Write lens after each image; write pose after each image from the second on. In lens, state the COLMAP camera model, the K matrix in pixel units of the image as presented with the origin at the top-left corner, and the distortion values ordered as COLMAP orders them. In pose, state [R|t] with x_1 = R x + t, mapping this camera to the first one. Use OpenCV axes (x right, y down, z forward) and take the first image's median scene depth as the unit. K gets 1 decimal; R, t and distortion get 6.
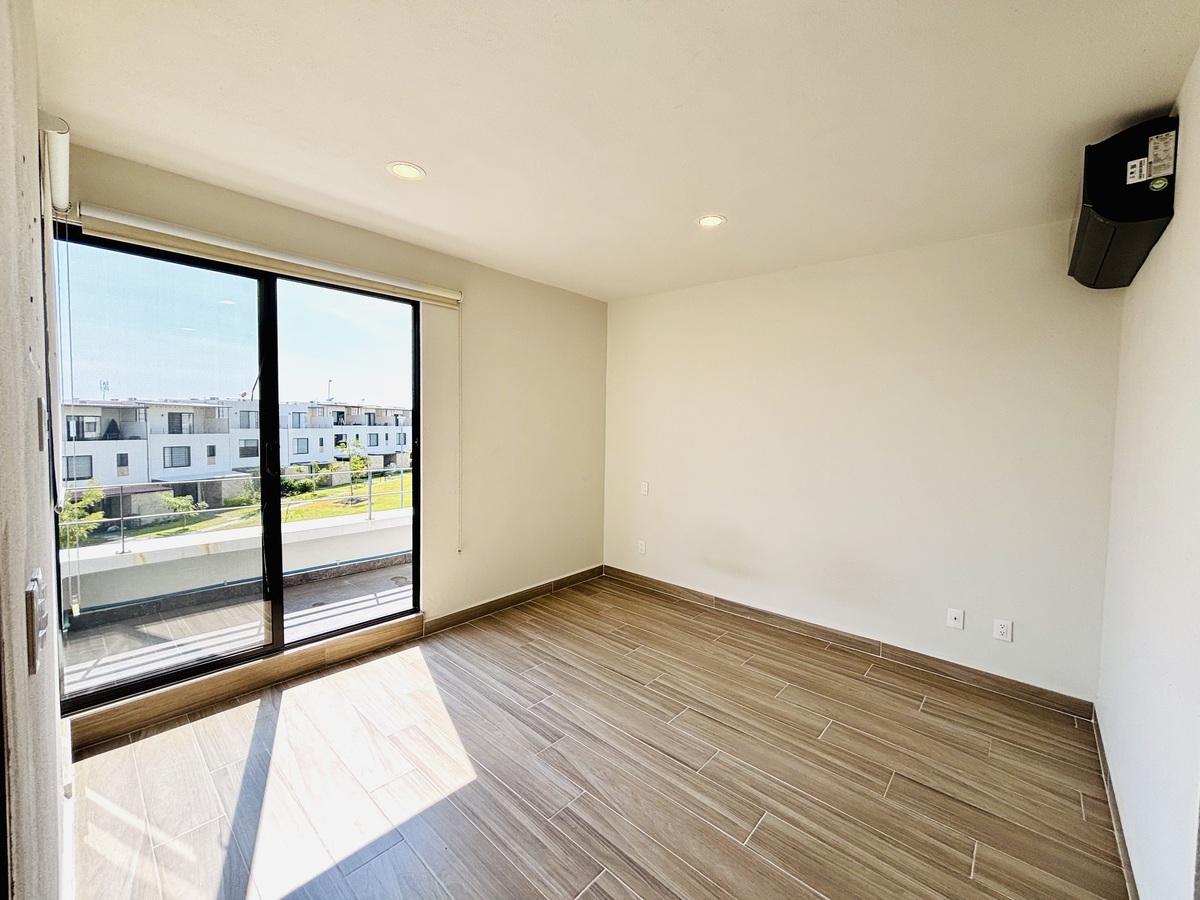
lens RADIAL K [[480.8, 0, 602.2], [0, 480.8, 443.2], [0, 0, 1]] dist [0.006556, -0.003198]
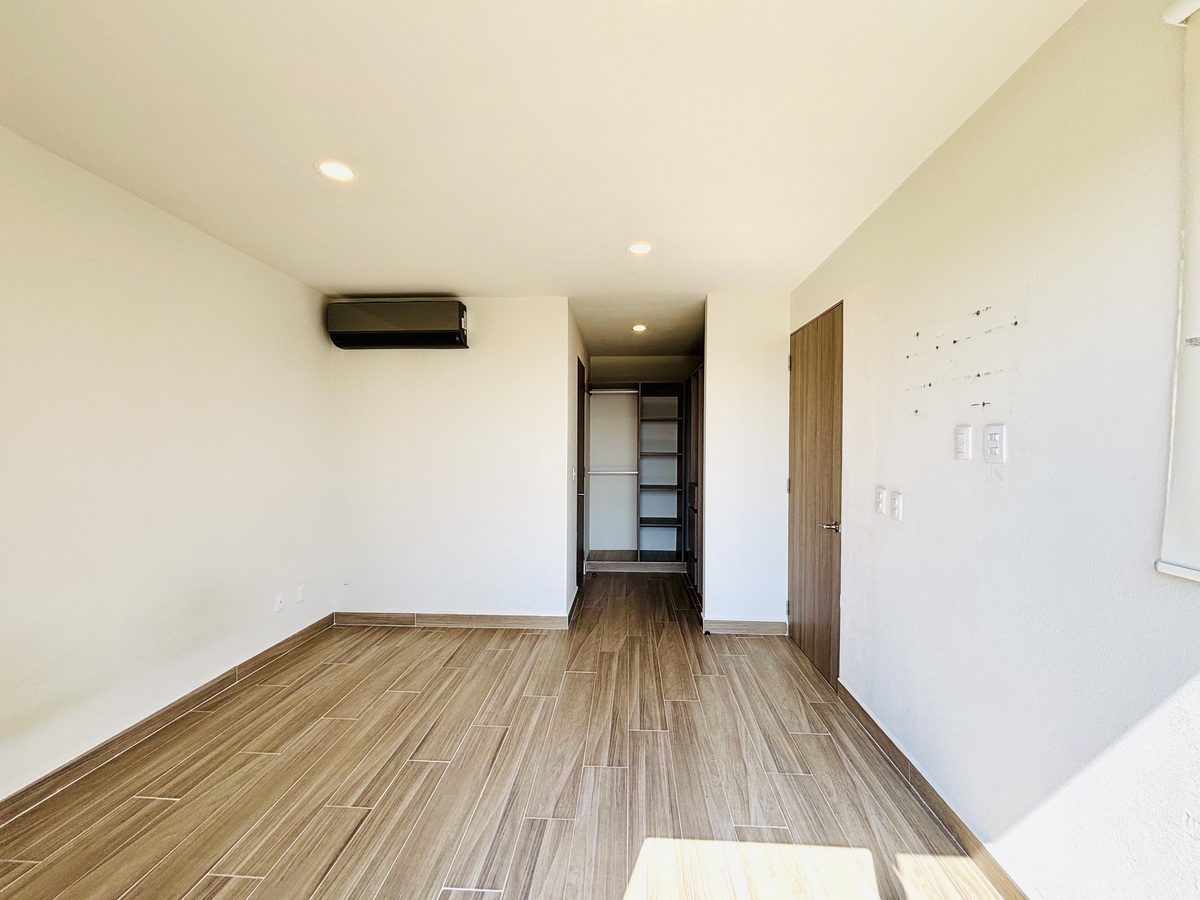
lens RADIAL K [[480.8, 0, 601.4], [0, 480.8, 449.1], [0, 0, 1]] dist [0.006556, -0.003198]
pose [[-0.617493, -0.029510, 0.786023, -0.842748], [0.014167, 0.998717, 0.048625, -0.054256], [-0.786449, 0.041161, -0.616282, 1.500902]]
